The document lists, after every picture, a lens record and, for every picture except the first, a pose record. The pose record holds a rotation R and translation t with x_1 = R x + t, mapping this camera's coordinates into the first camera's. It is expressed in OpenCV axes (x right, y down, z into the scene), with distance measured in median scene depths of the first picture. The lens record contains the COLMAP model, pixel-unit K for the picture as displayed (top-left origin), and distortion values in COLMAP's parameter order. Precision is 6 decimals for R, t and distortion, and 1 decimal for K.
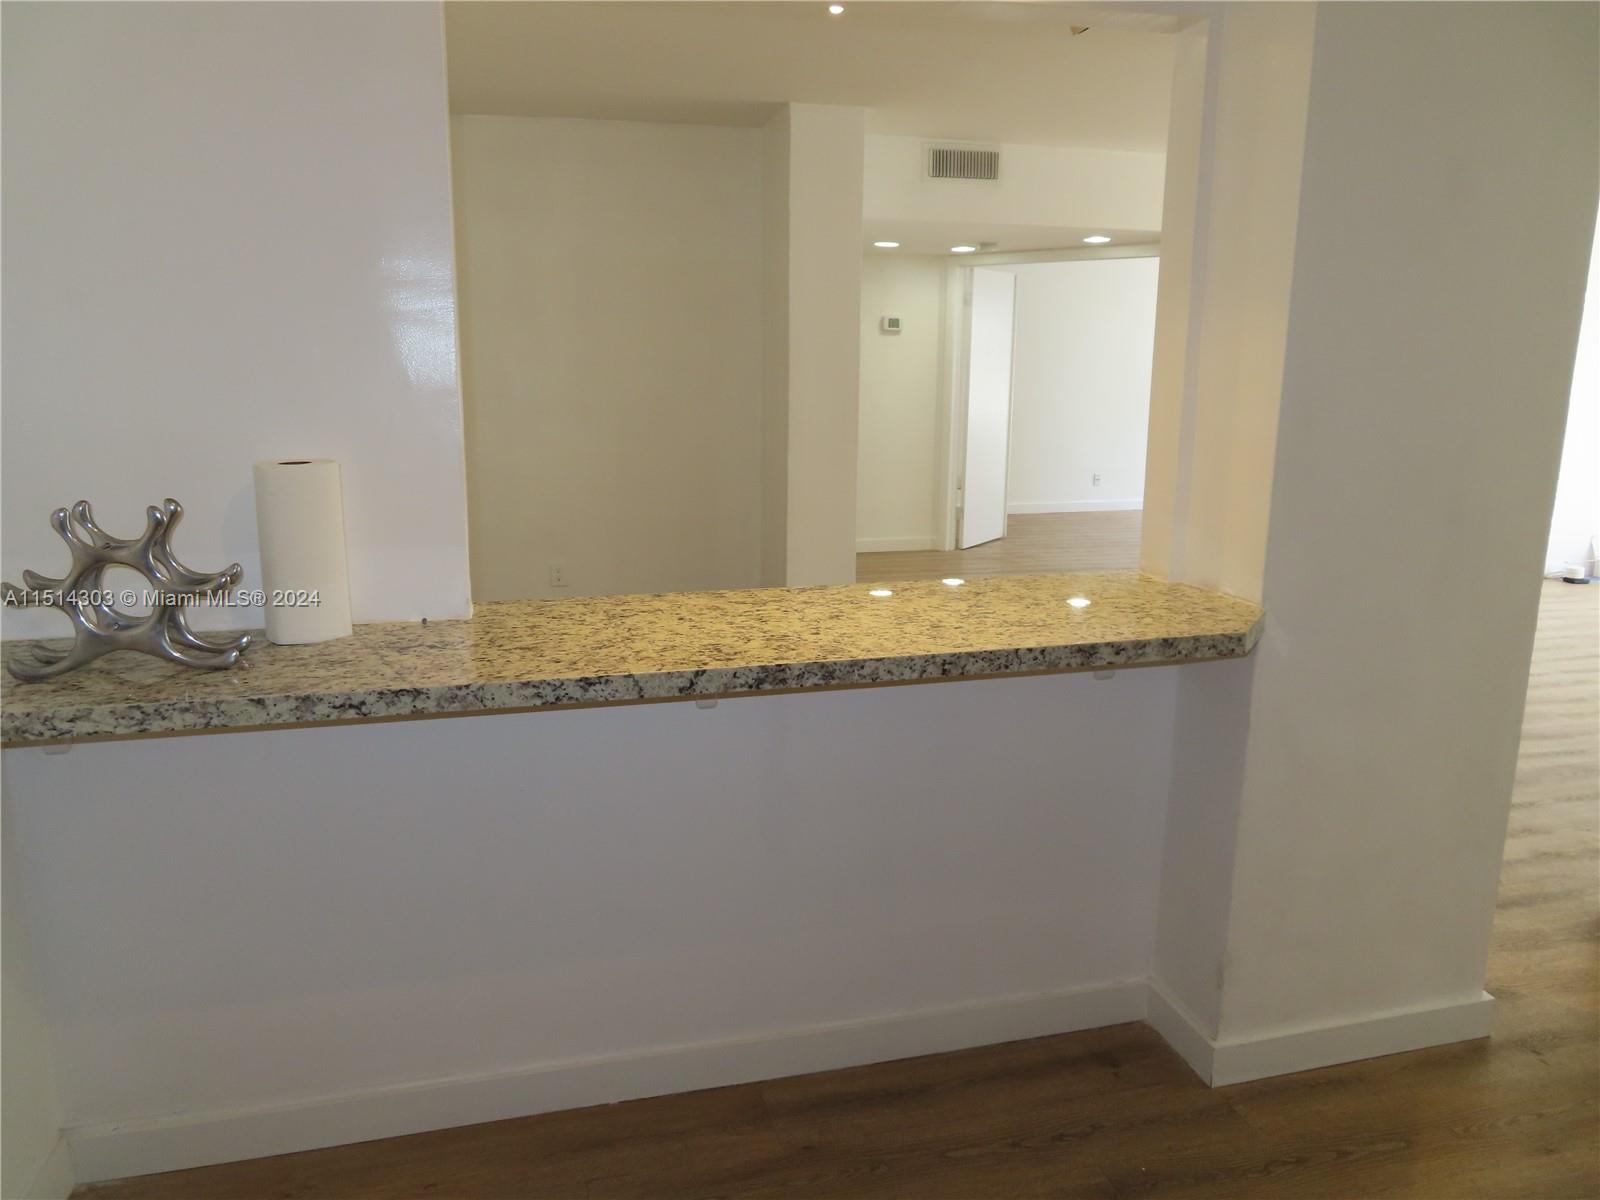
lens RADIAL K [[1139.9, 0, 794.9], [0, 1139.9, 596.1], [0, 0, 1]] dist [-0.010940, 0.003424]
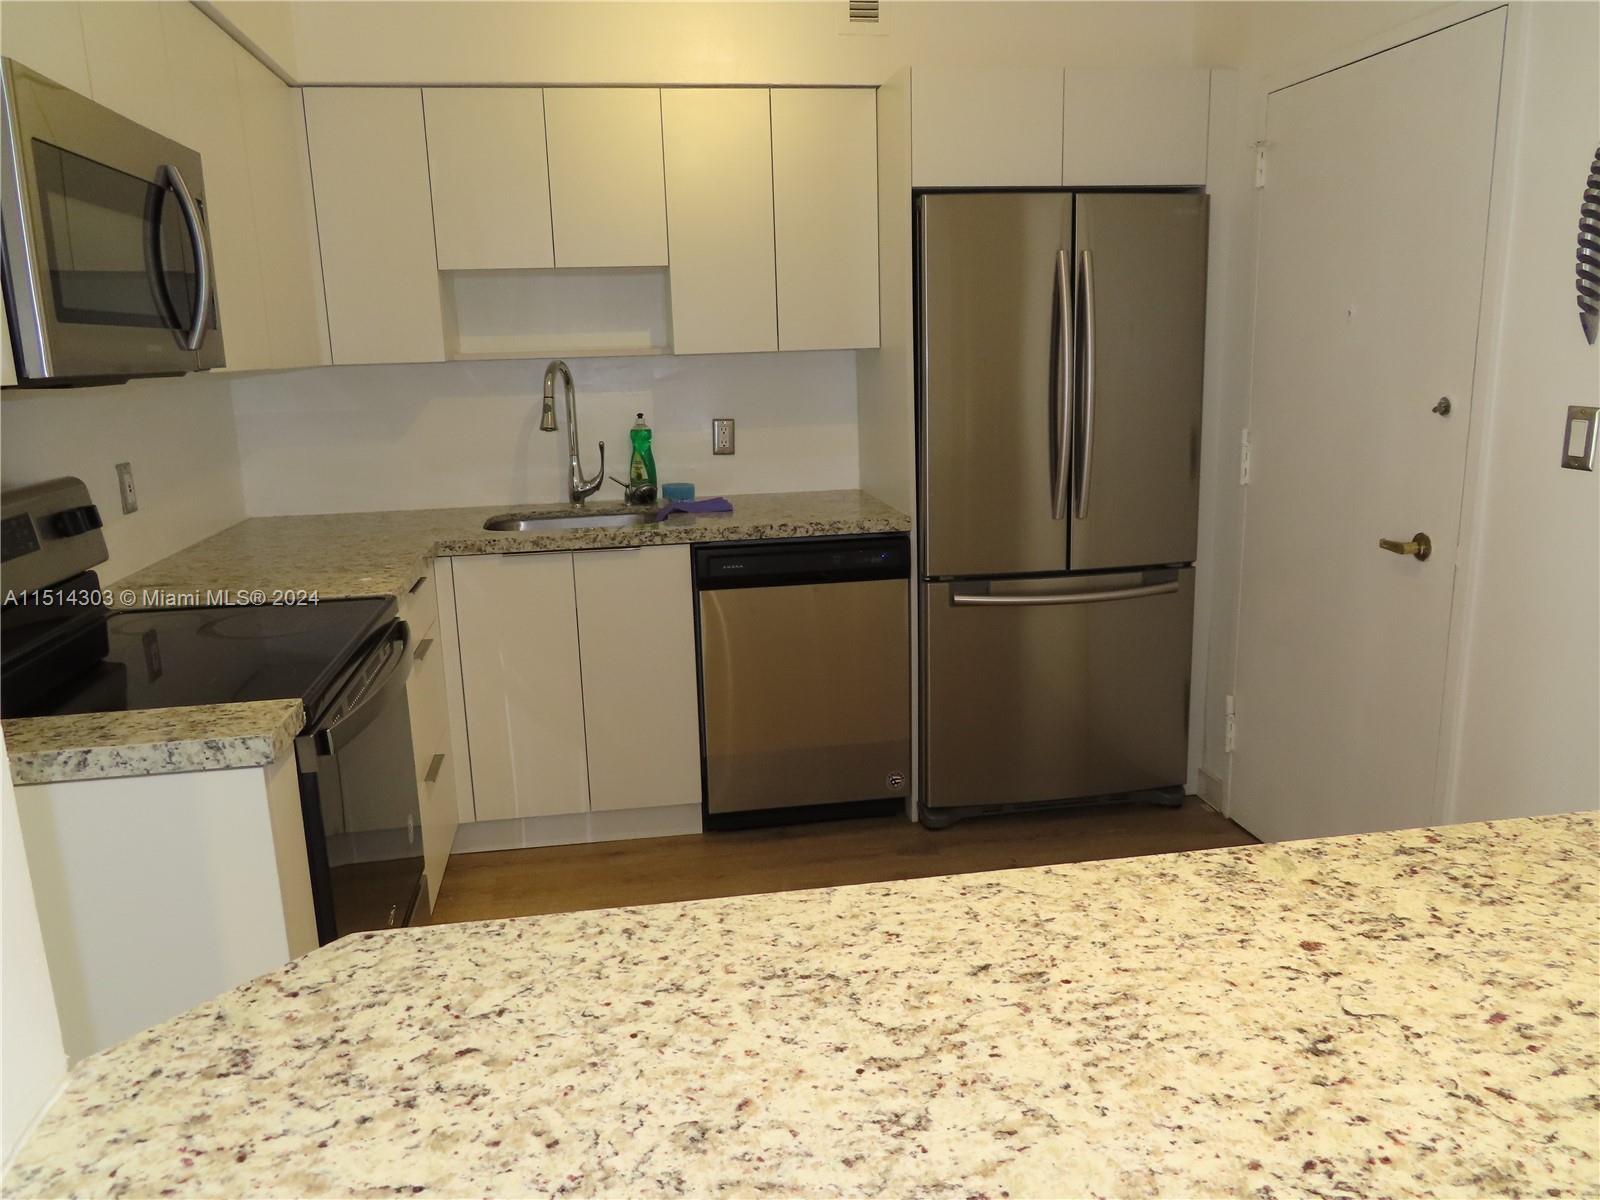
lens RADIAL K [[1139.9, 0, 794.9], [0, 1139.9, 596.1], [0, 0, 1]] dist [-0.010940, 0.003424]
pose [[-0.995526, -0.000809, 0.094480, 0.183543], [0.037544, 0.914245, 0.403419, -0.288223], [-0.086704, 0.405161, -0.910124, 1.426494]]
